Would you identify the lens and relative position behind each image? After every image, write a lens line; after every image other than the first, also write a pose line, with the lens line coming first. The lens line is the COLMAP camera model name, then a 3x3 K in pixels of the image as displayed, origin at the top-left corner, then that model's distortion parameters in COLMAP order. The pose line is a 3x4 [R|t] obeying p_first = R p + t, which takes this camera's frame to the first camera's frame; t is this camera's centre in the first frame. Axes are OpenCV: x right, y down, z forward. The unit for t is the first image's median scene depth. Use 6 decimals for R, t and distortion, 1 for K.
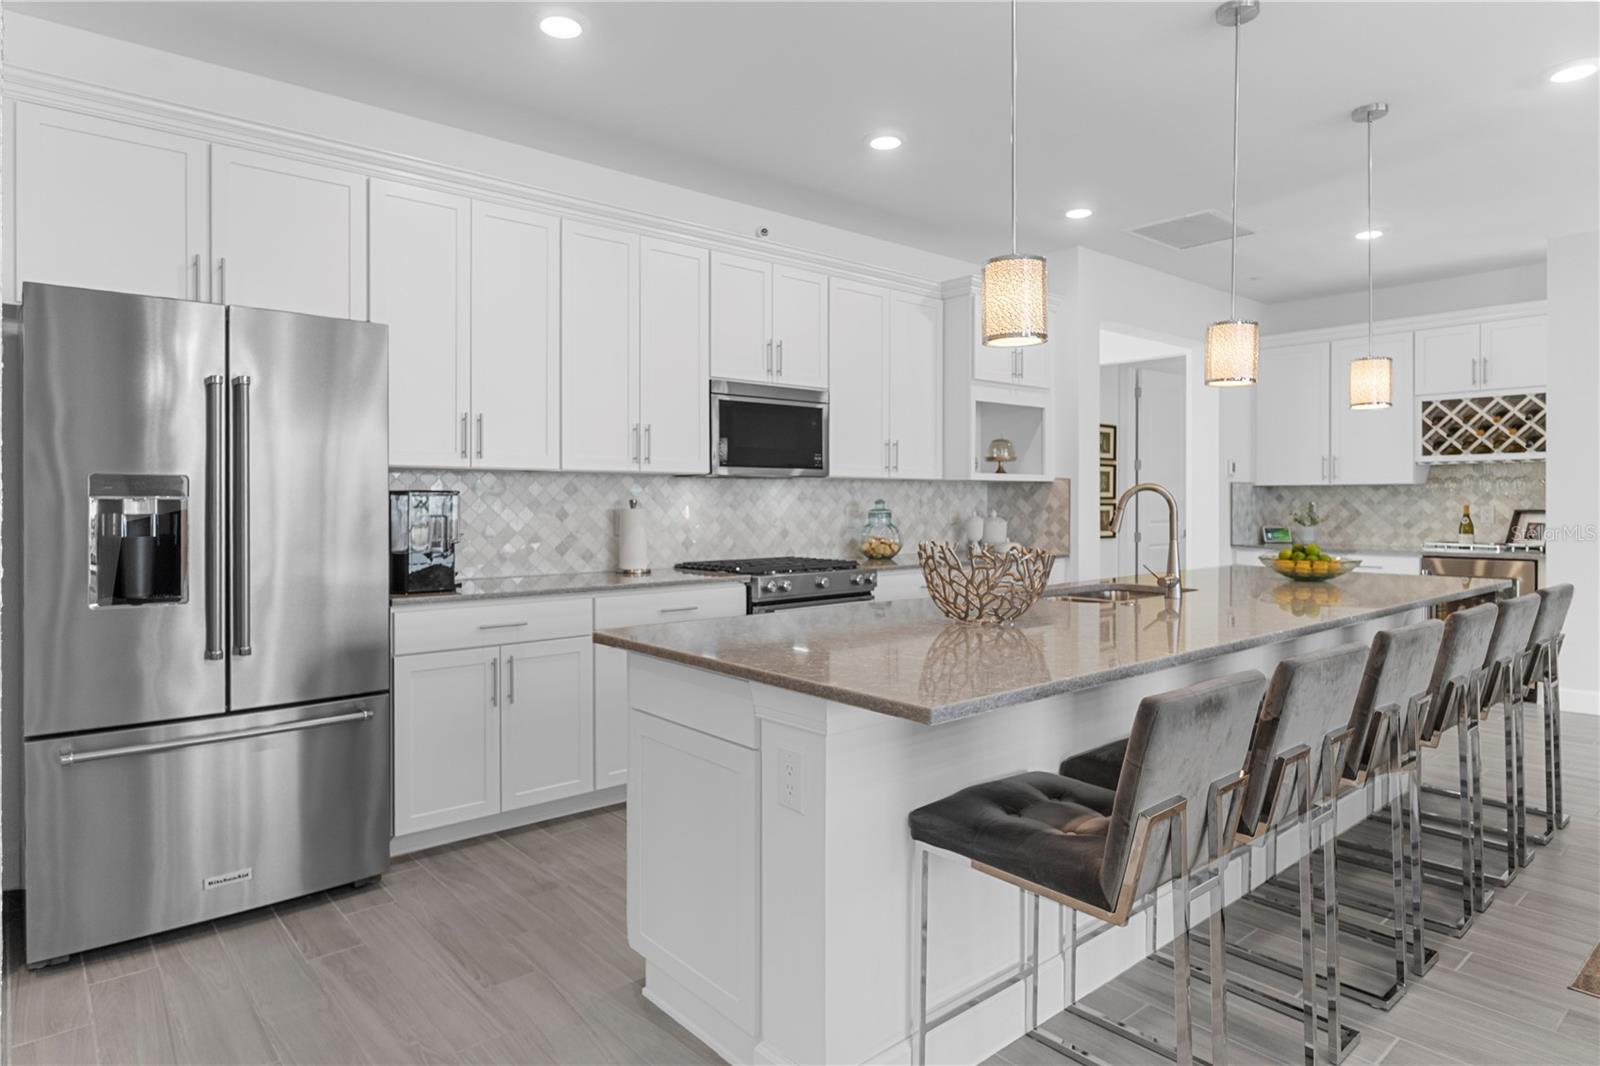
lens RADIAL K [[940.1, 0, 804.8], [0, 940.1, 505.4], [0, 0, 1]] dist [-0.005871, -0.000066]
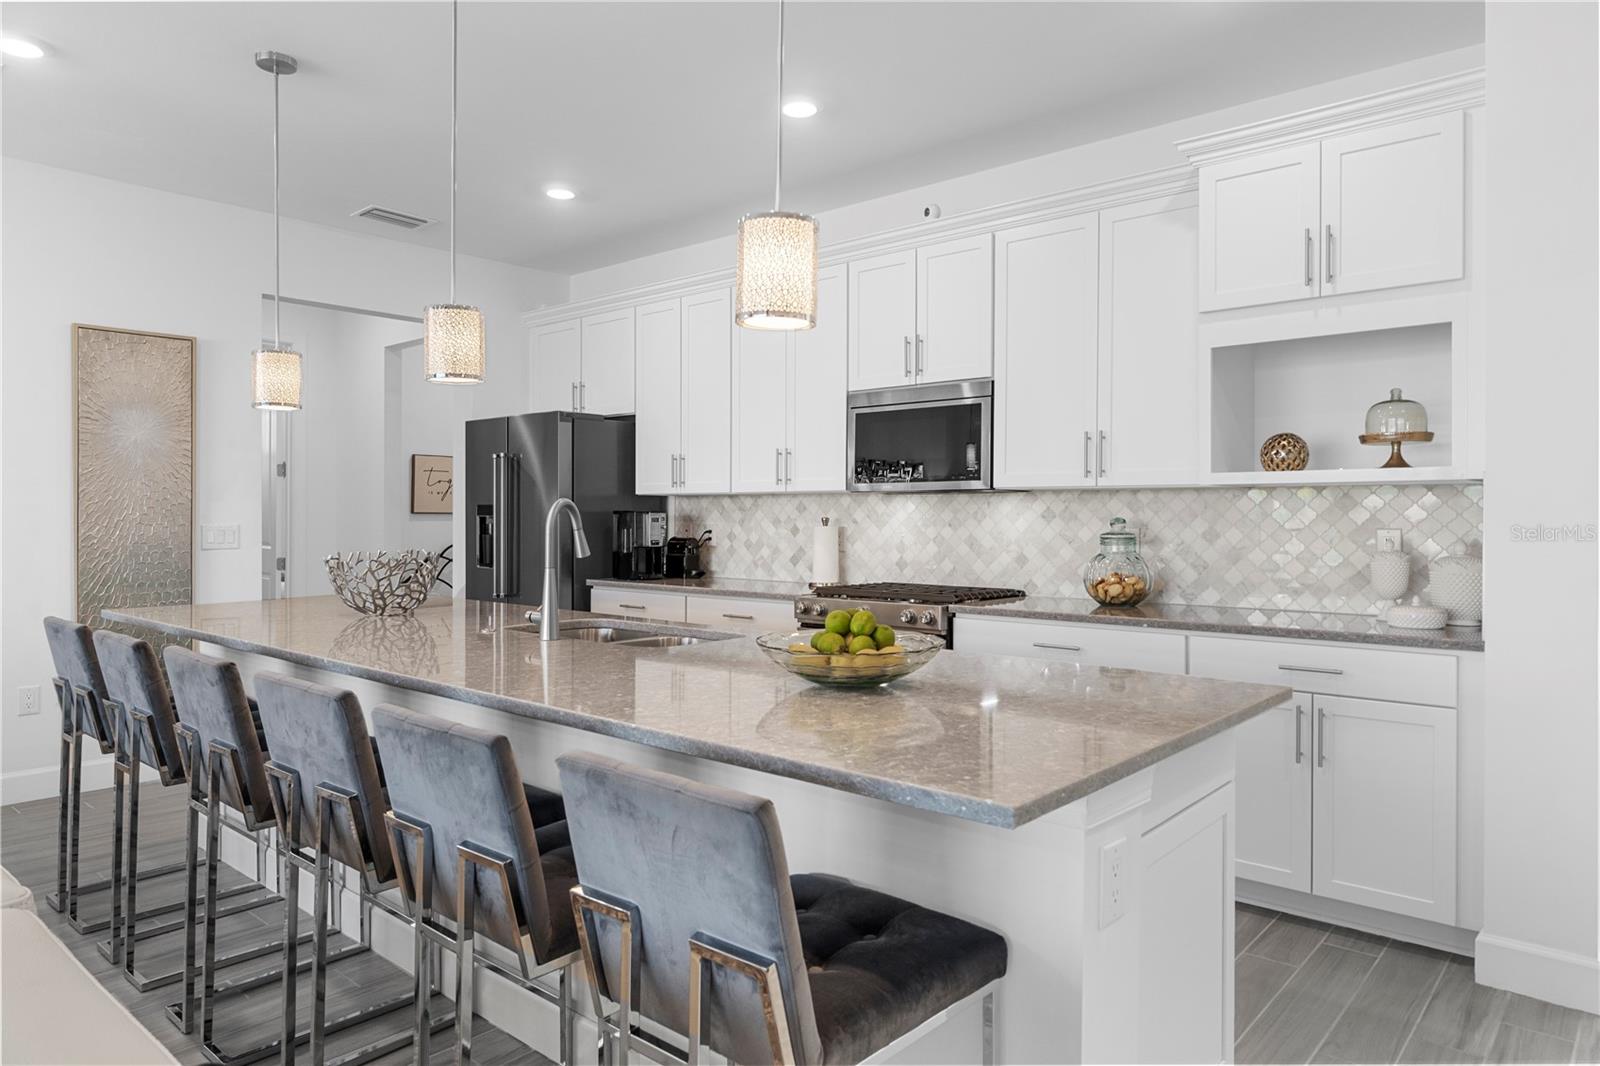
lens RADIAL K [[1003.1, 0, 808.5], [0, 1003.1, 520.3], [0, 0, 1]] dist [-0.011529, -0.000448]
pose [[0.141744, 0.003382, -0.989898, 0.698340], [-0.008588, 0.999961, 0.002187, -0.003798], [0.989866, 0.008191, 0.141768, 0.614062]]
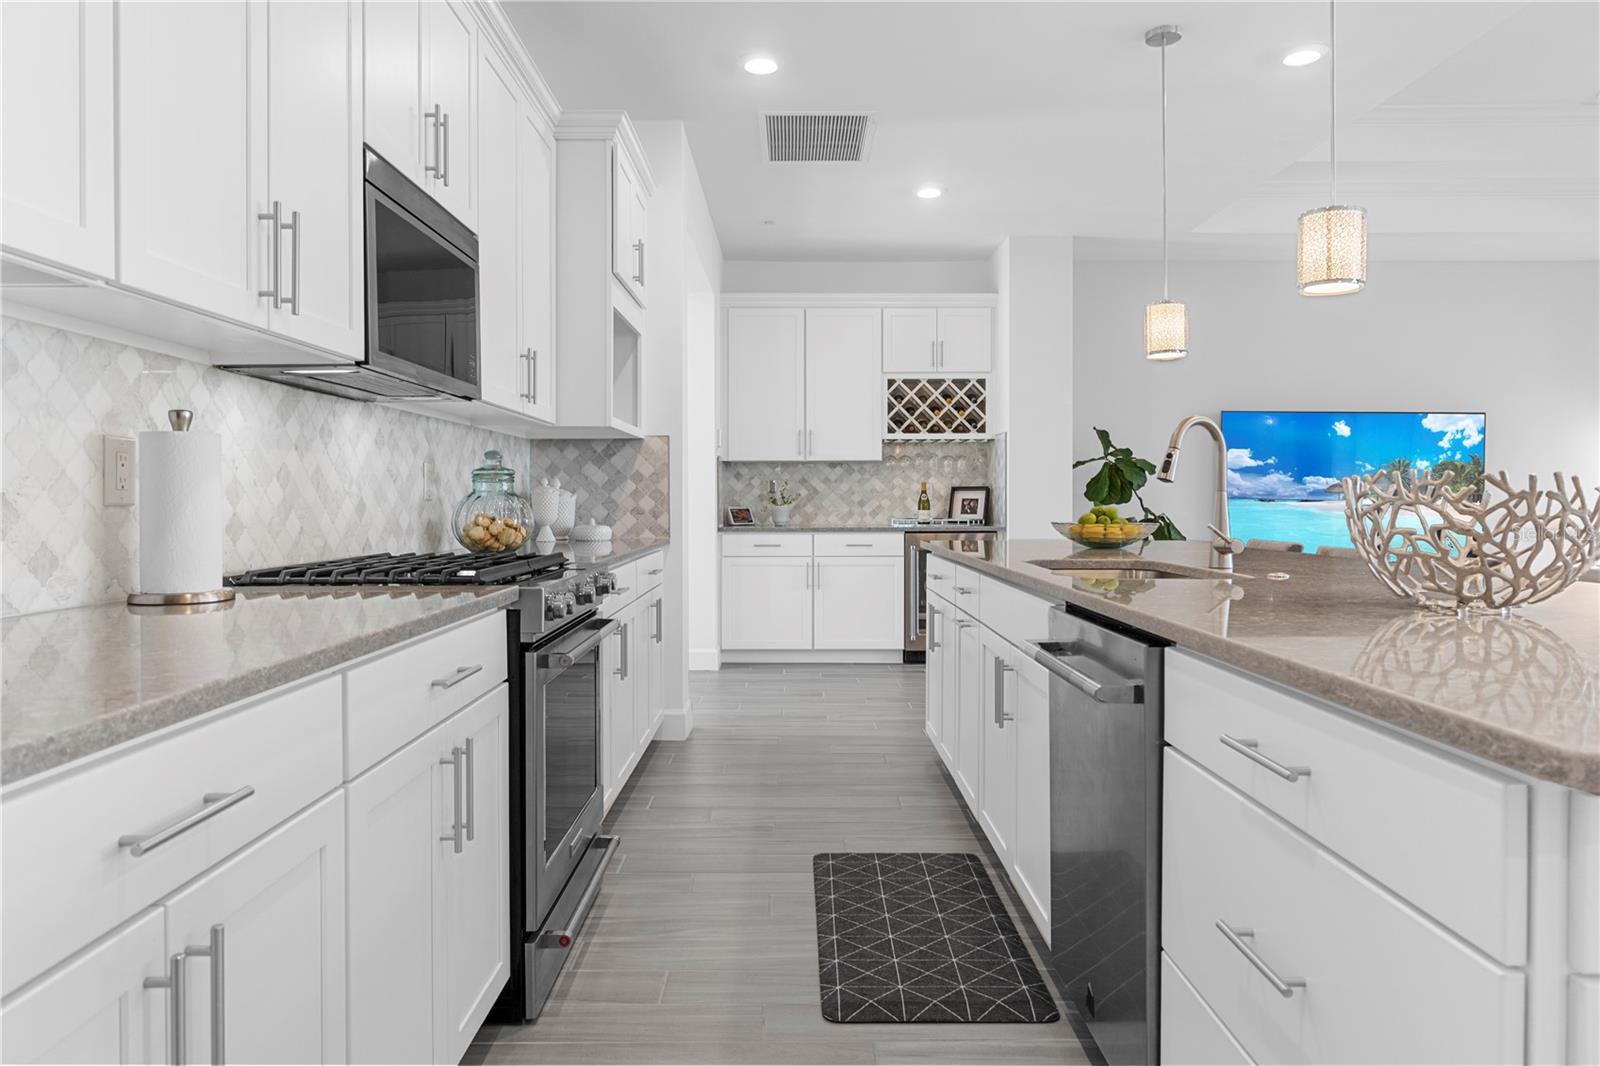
lens RADIAL K [[1003.1, 0, 804.0], [0, 1003.1, 517.5], [0, 0, 1]] dist [-0.011529, -0.000448]
pose [[0.648438, -0.013289, 0.761152, -0.244583], [0.004109, 0.999894, 0.013957, 0.024762], [-0.761256, -0.005923, 0.648424, 0.408401]]
